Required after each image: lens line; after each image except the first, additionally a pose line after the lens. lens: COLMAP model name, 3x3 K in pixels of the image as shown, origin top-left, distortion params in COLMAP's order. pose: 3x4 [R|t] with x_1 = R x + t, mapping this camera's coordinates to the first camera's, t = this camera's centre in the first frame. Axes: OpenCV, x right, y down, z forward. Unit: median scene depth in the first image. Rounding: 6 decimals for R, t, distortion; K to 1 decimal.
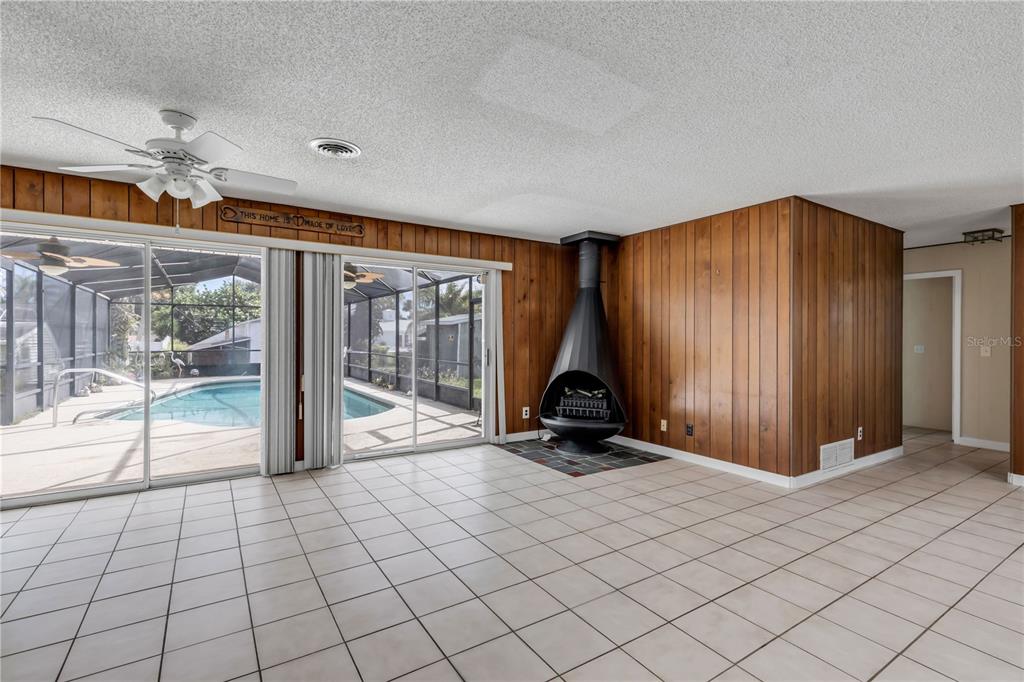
lens RADIAL K [[470.0, 0, 510.9], [0, 470.0, 339.3], [0, 0, 1]] dist [0.003072, -0.001305]
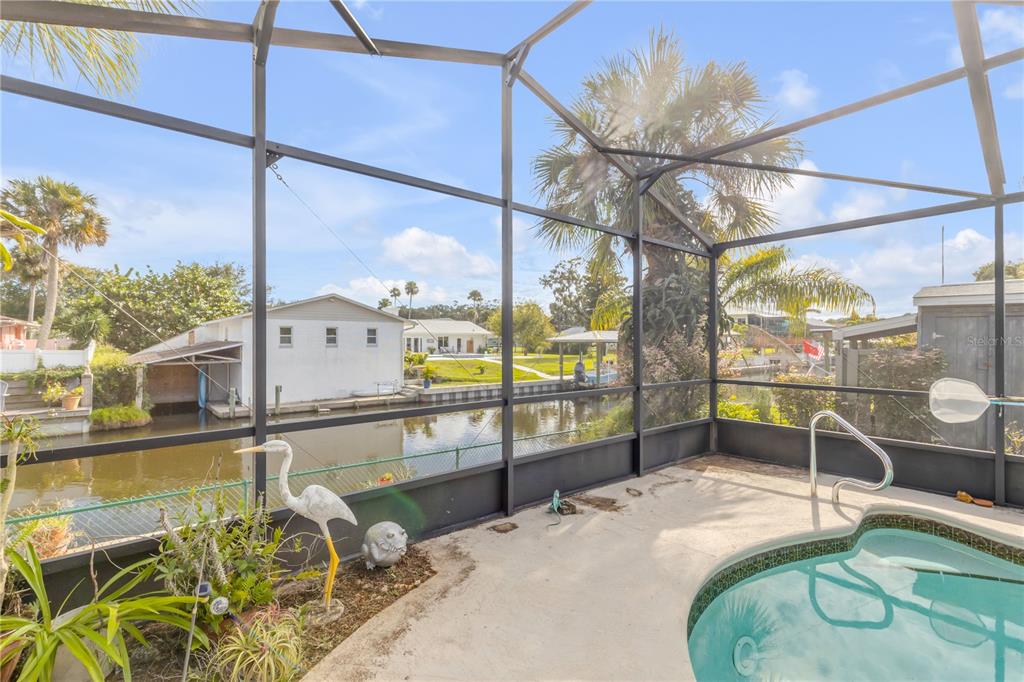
lens RADIAL K [[470.0, 0, 522.9], [0, 470.0, 338.3], [0, 0, 1]] dist [0.003072, -0.001305]
pose [[0.991099, -0.001760, 0.133116, -2.020660], [0.003054, 0.999950, -0.009514, -0.012434], [-0.133092, 0.009836, 0.991055, 2.507837]]
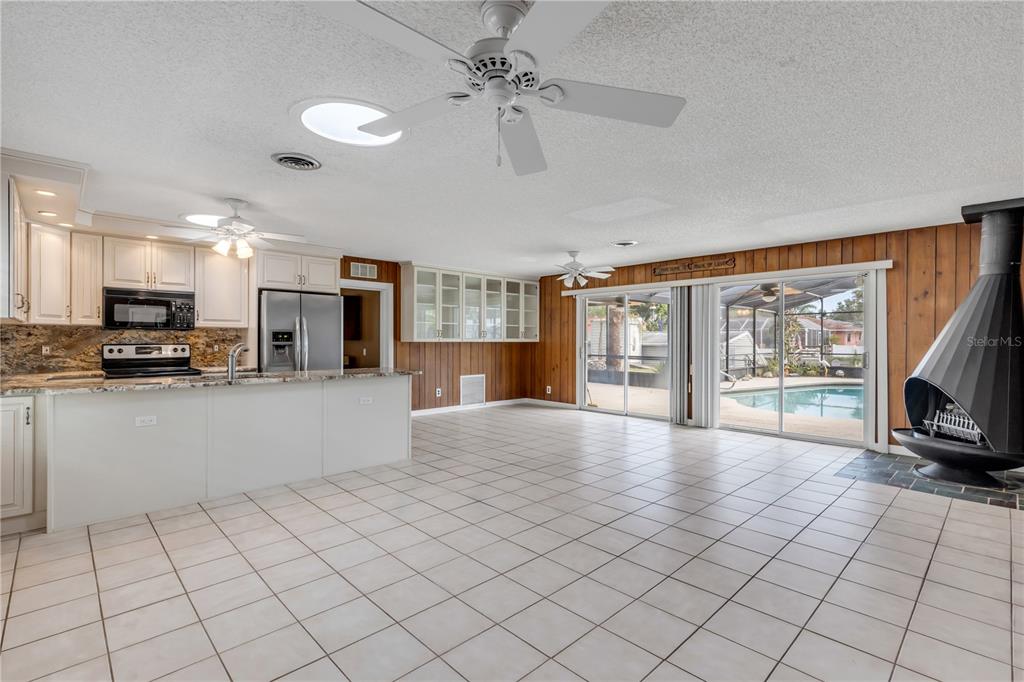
lens RADIAL K [[470.0, 0, 497.5], [0, 470.0, 341.7], [0, 0, 1]] dist [0.003072, -0.001305]
pose [[0.170063, -0.000263, -0.985433, 0.862897], [-0.005268, 0.999985, -0.001177, 0.004626], [0.985419, 0.005391, 0.170059, 0.084816]]
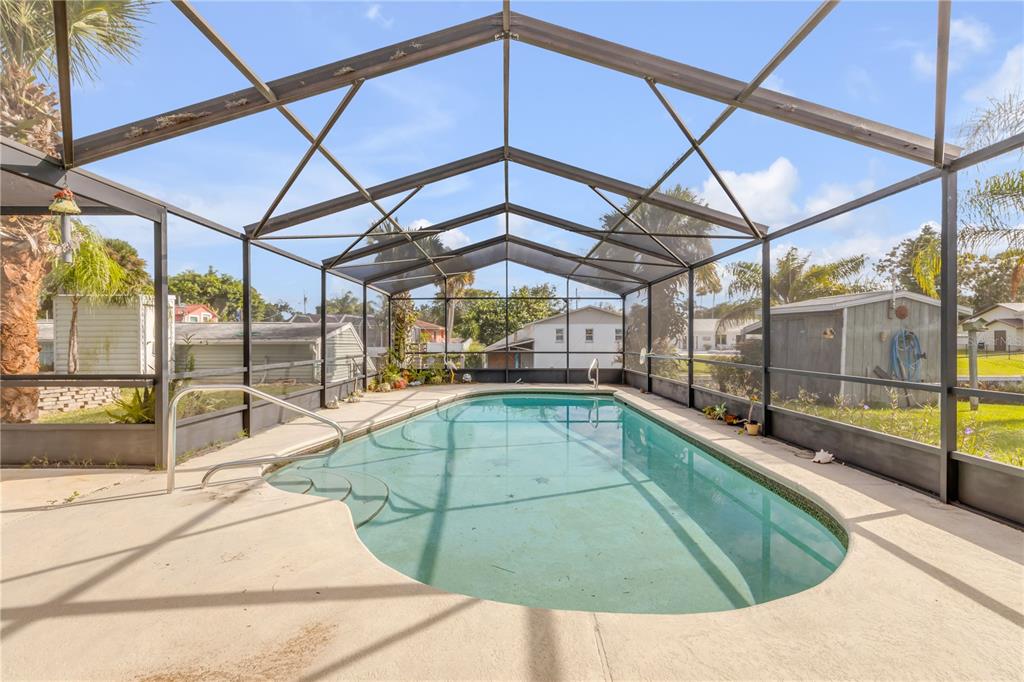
lens RADIAL K [[470.0, 0, 522.1], [0, 470.0, 334.8], [0, 0, 1]] dist [0.003072, -0.001305]
pose [[0.855970, -0.009204, -0.516944, -0.498289], [0.001247, 0.999875, -0.015738, 0.021078], [0.517024, 0.012826, 0.855875, 1.065036]]
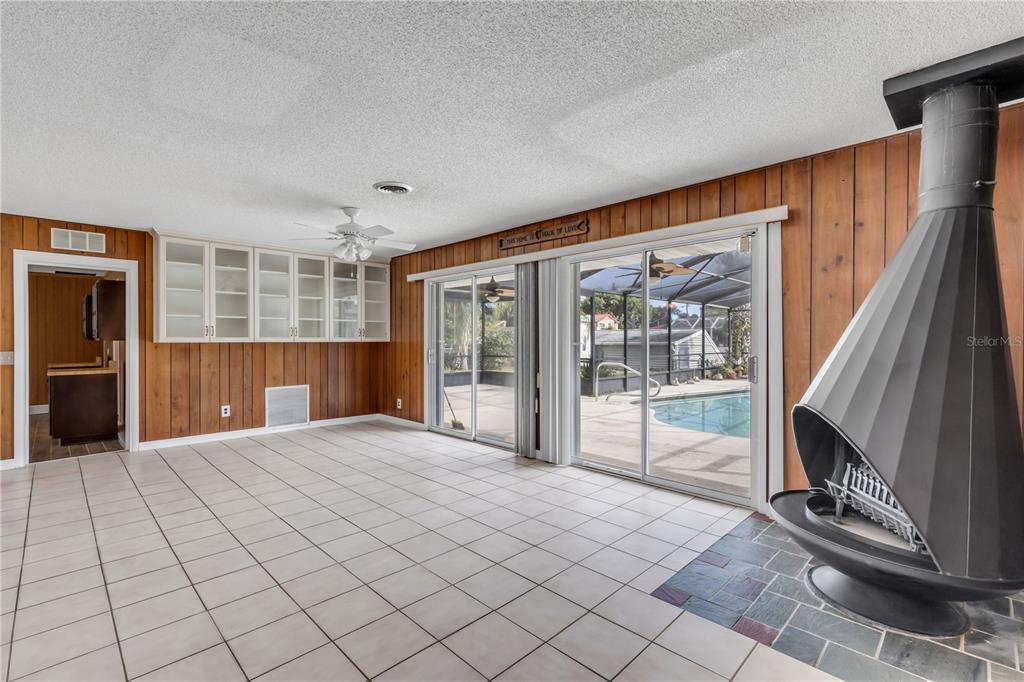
lens RADIAL K [[470.0, 0, 495.9], [0, 470.0, 340.3], [0, 0, 1]] dist [0.003072, -0.001305]
pose [[0.195342, -0.002346, -0.980732, 0.538663], [-0.000897, 0.999996, -0.002571, 0.001838], [0.980735, 0.001382, 0.195339, 0.598156]]
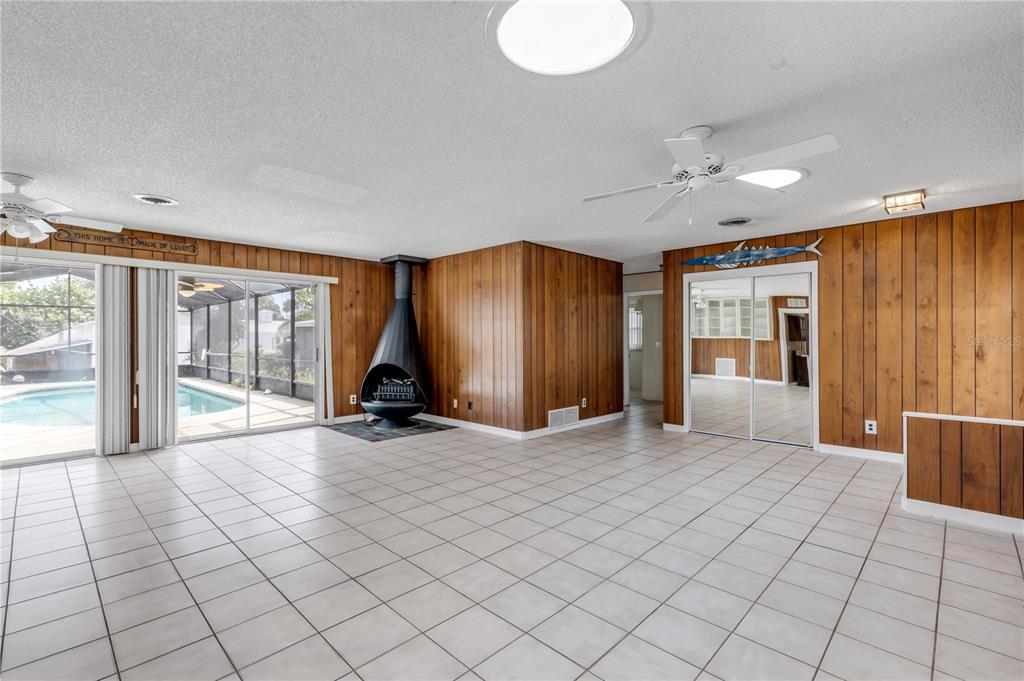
lens RADIAL K [[470.0, 0, 519.1], [0, 470.0, 337.8], [0, 0, 1]] dist [0.003072, -0.001305]
pose [[0.973833, -0.007240, 0.227151, 0.201298], [0.008222, 0.999960, -0.003378, 0.003318], [-0.227117, 0.005157, 0.973854, -0.335068]]
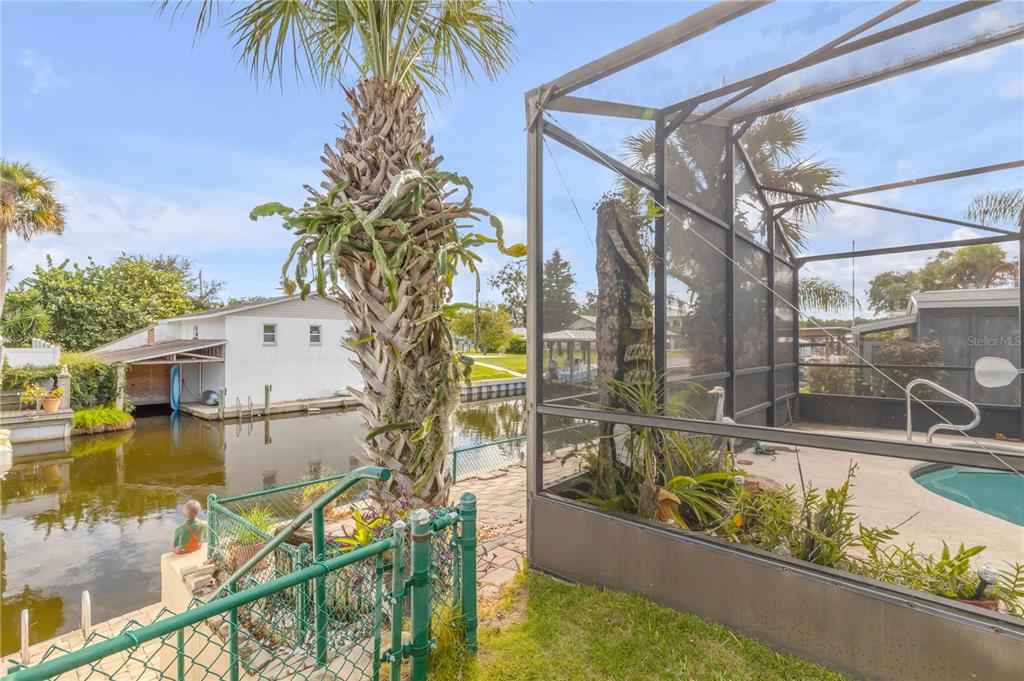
lens RADIAL K [[470.0, 0, 525.6], [0, 470.0, 343.2], [0, 0, 1]] dist [0.003072, -0.001305]
pose [[0.959739, -0.003434, 0.280871, -2.670847], [0.003742, 0.999993, -0.000562, 0.013955], [-0.280867, 0.001591, 0.959745, 2.397418]]
